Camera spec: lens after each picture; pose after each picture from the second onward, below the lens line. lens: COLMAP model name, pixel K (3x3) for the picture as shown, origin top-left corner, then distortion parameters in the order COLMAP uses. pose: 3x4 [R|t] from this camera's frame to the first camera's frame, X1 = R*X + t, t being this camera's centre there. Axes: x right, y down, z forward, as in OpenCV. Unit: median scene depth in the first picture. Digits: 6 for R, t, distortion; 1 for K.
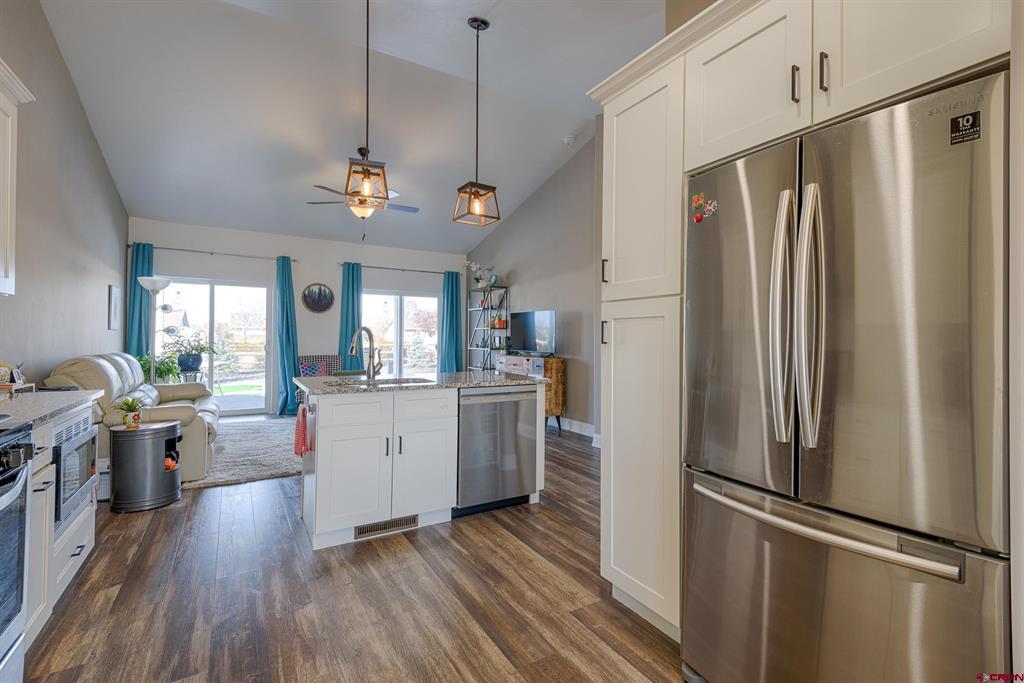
lens RADIAL K [[462.2, 0, 510.2], [0, 462.2, 330.9], [0, 0, 1]] dist [0.029817, -0.013217]
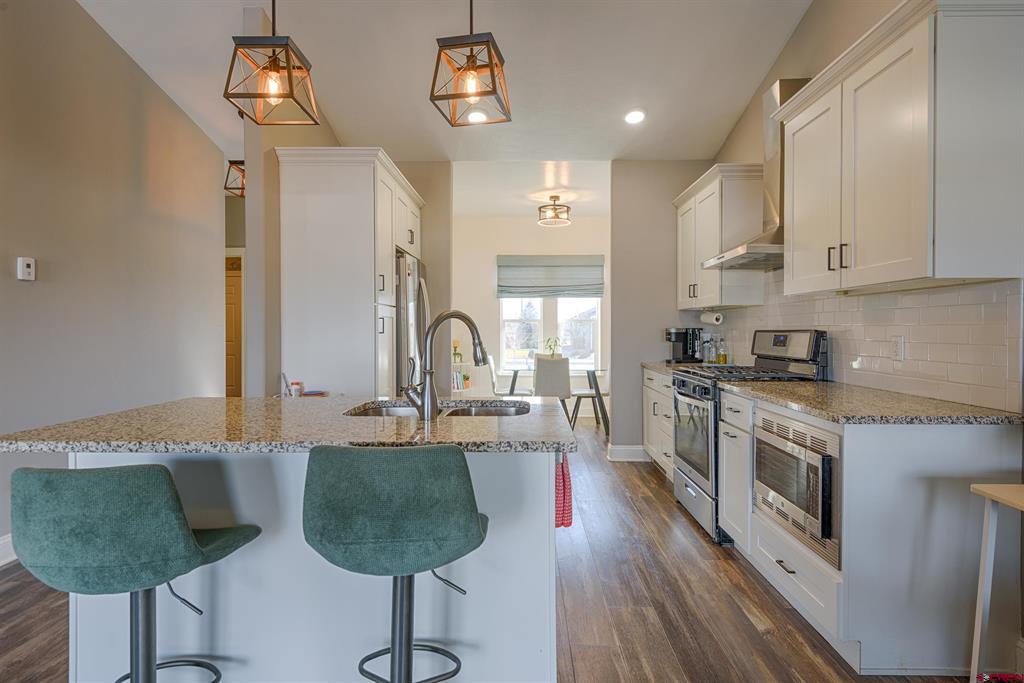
lens RADIAL K [[518.2, 0, 520.7], [0, 518.2, 333.9], [0, 0, 1]] dist [0.020101, -0.008742]
pose [[-0.856882, -0.013022, 0.515348, -0.388077], [-0.015787, 0.999875, -0.000984, 0.009097], [-0.515271, -0.008979, -0.856980, 0.835127]]
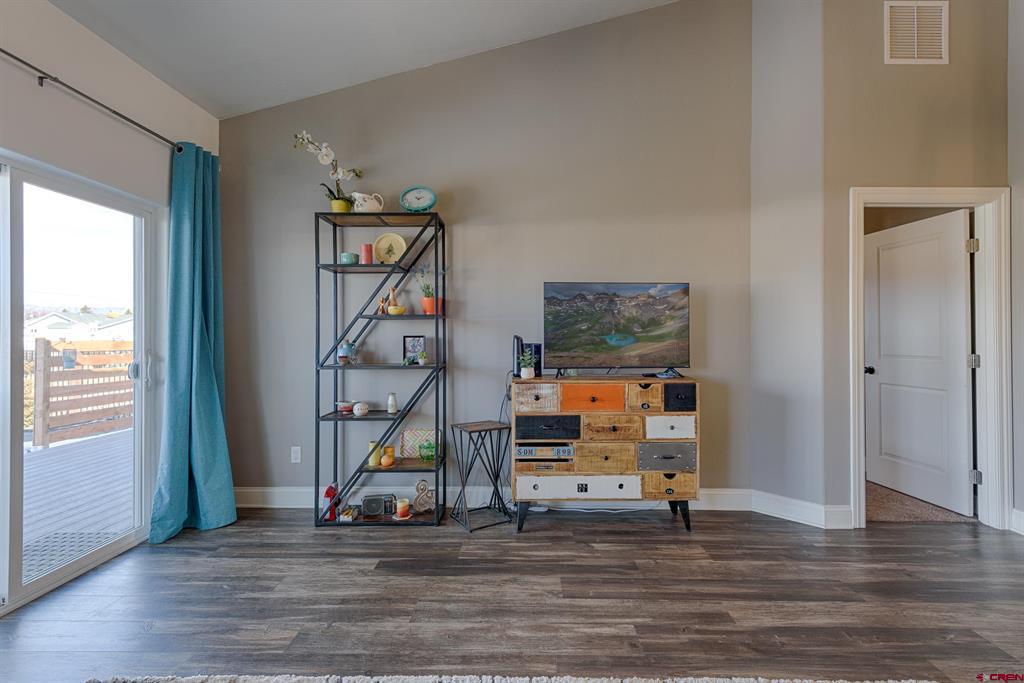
lens RADIAL K [[462.2, 0, 518.6], [0, 462.2, 334.9], [0, 0, 1]] dist [0.029817, -0.013217]
pose [[0.521759, -0.005448, 0.853075, -0.478541], [-0.006027, 0.999931, 0.010072, 0.008424], [-0.853071, -0.010396, 0.521691, 0.965699]]
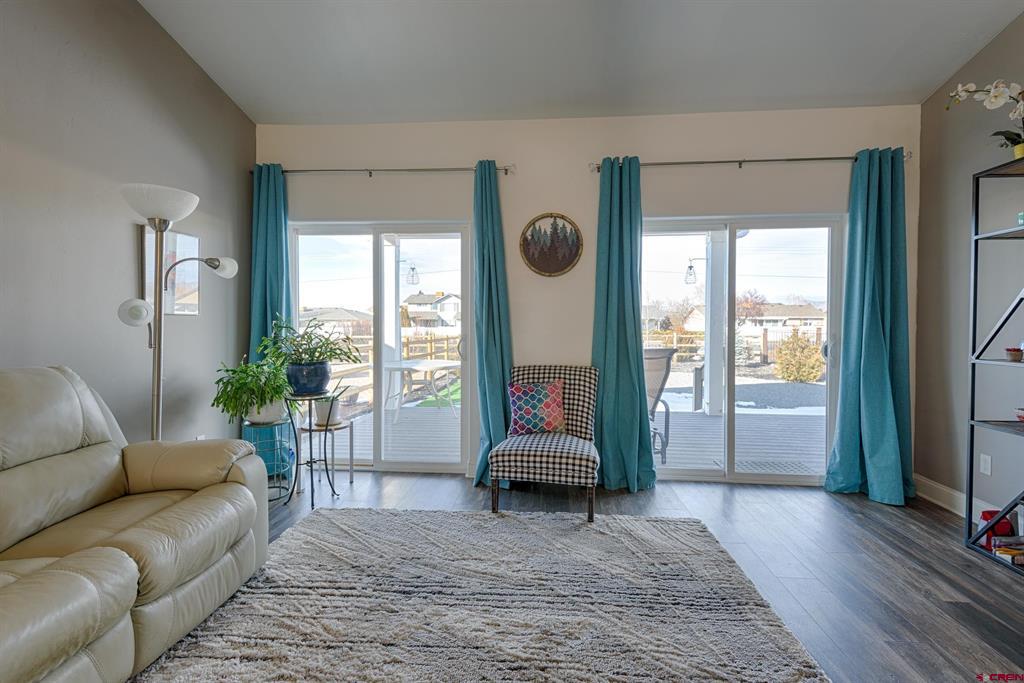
lens RADIAL K [[462.2, 0, 517.6], [0, 462.2, 332.8], [0, 0, 1]] dist [0.029817, -0.013217]
pose [[0.824227, 0.003876, -0.566246, -0.240533], [0.011489, 0.999656, 0.023565, 0.010936], [0.566142, -0.025929, 0.823900, 0.817386]]
